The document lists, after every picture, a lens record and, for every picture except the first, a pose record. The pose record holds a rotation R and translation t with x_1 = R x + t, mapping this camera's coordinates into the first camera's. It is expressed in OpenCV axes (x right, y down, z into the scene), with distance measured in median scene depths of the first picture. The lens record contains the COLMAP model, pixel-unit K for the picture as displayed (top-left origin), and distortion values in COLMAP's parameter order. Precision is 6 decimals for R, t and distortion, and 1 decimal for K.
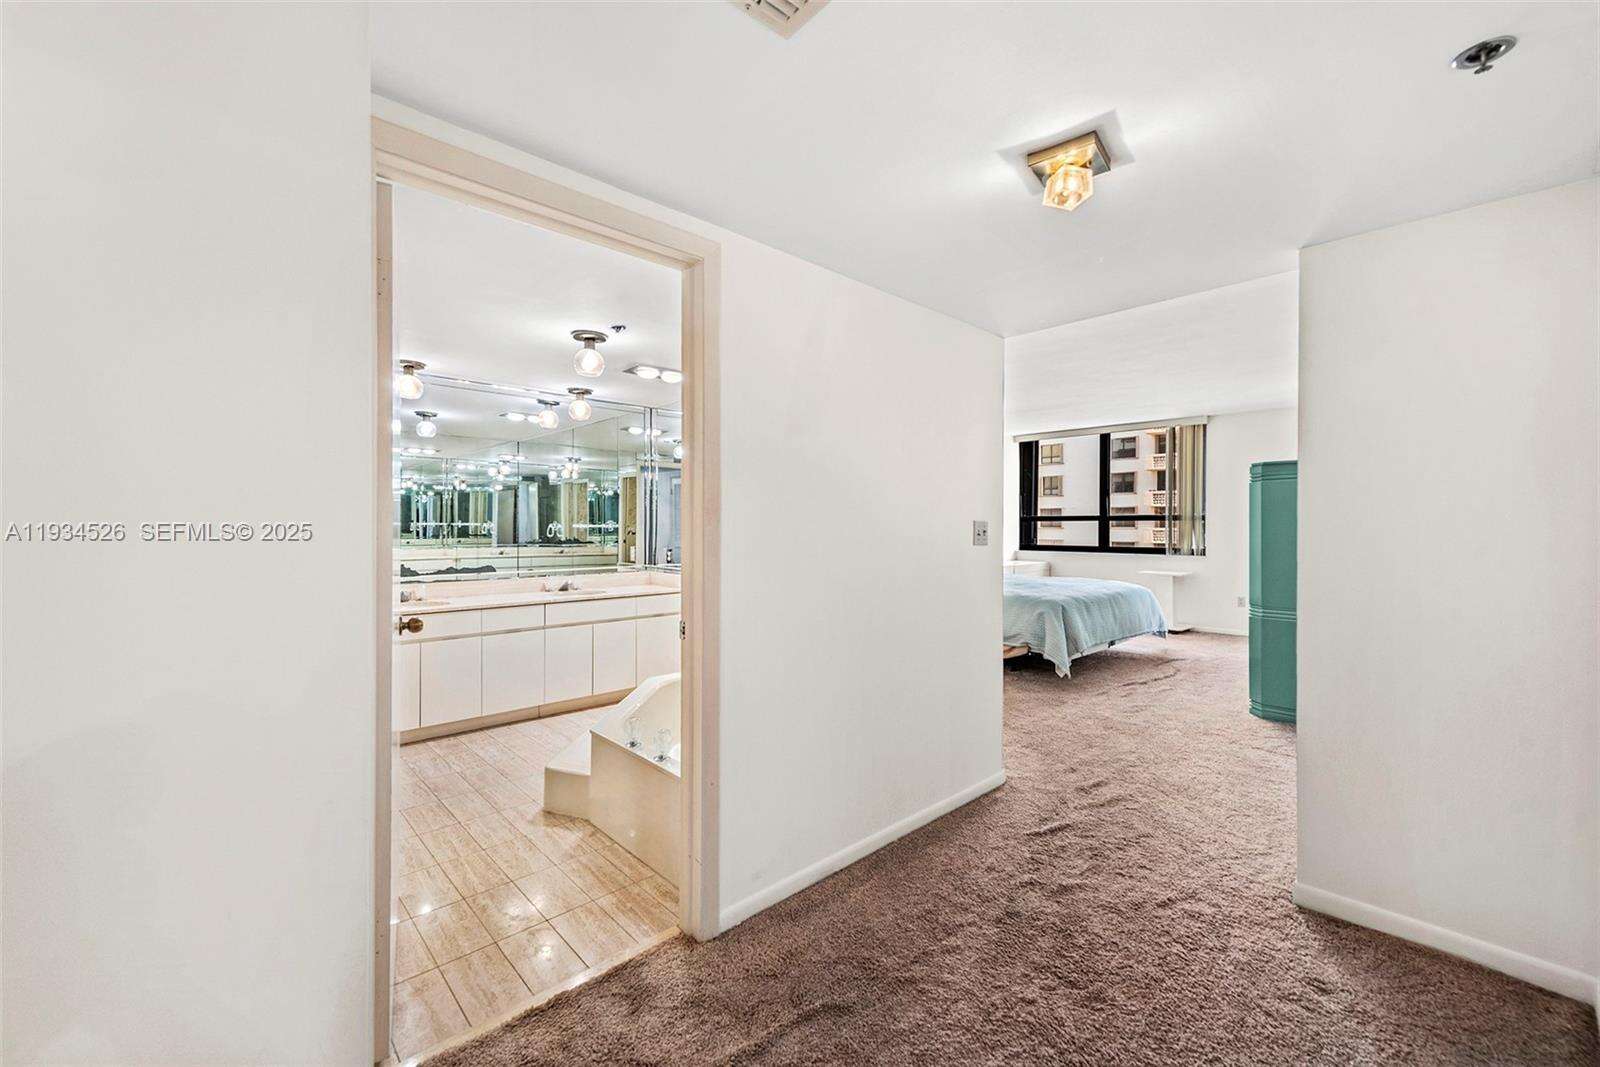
lens RADIAL K [[631.2, 0, 802.0], [0, 631.2, 533.8], [0, 0, 1]] dist [0.011607, -0.003597]
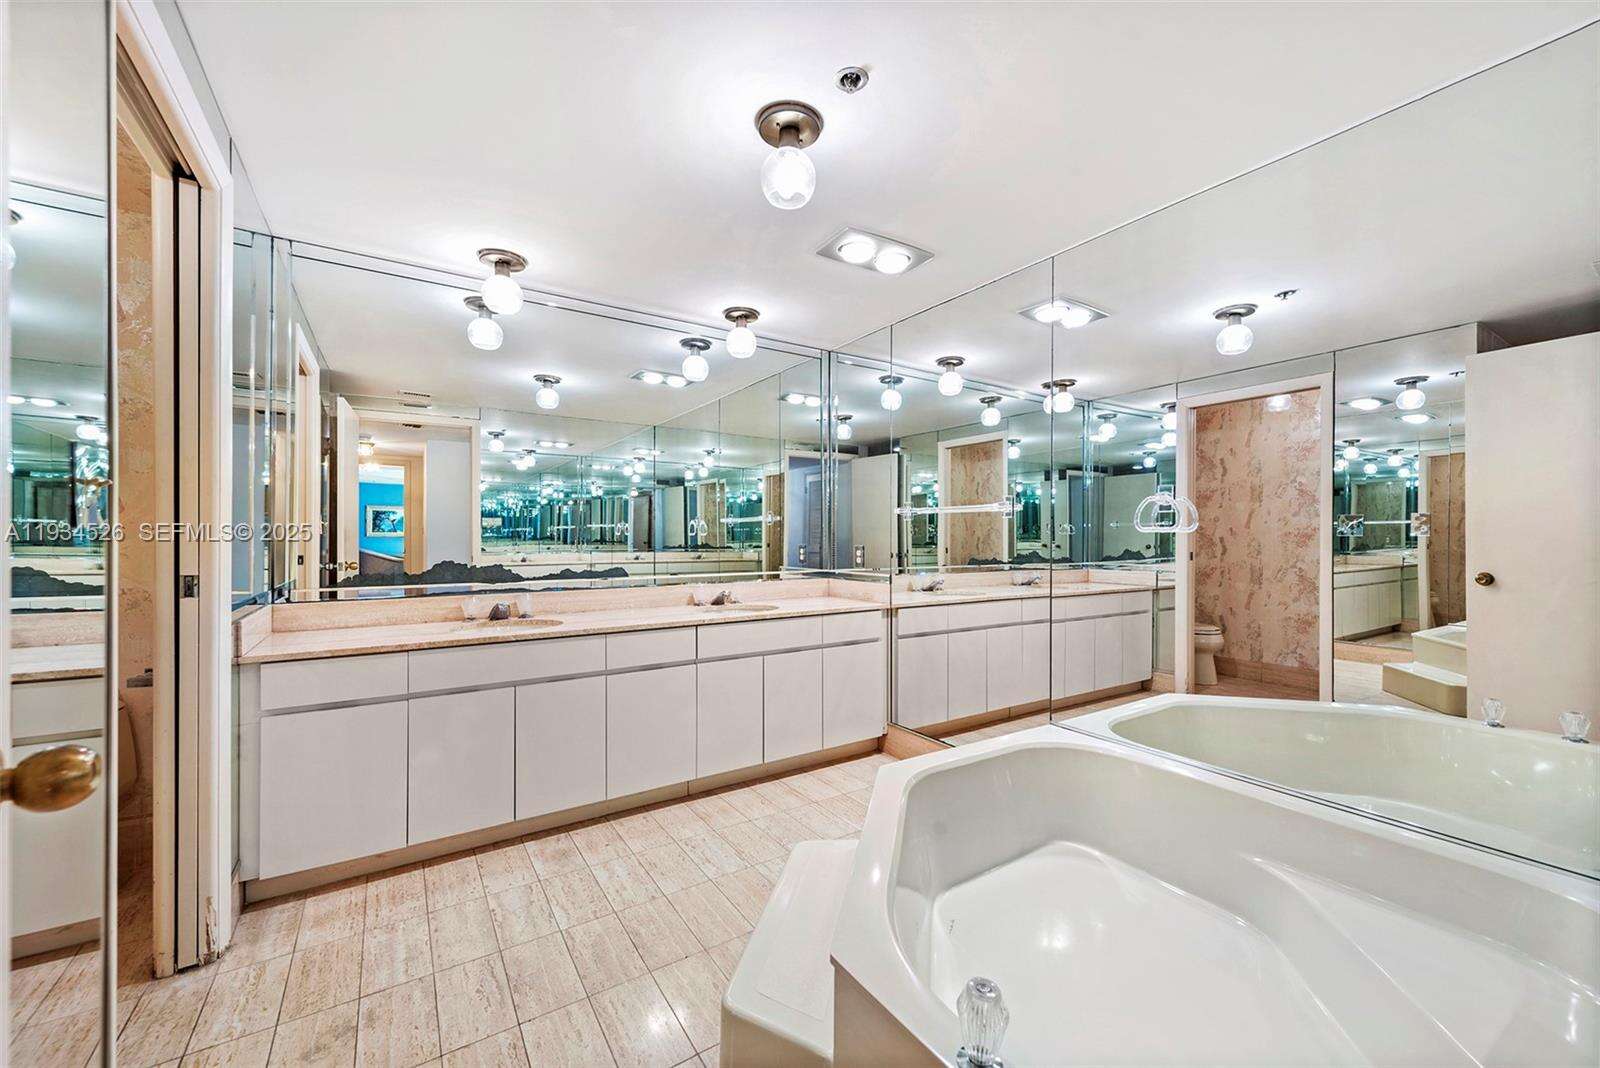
lens RADIAL K [[631.2, 0, 810.1], [0, 631.2, 538.0], [0, 0, 1]] dist [0.011607, -0.003597]
pose [[0.984492, -0.005828, -0.175330, -0.087247], [0.003989, 0.999933, -0.010839, 0.013709], [0.175381, 0.009972, 0.984450, 0.186011]]
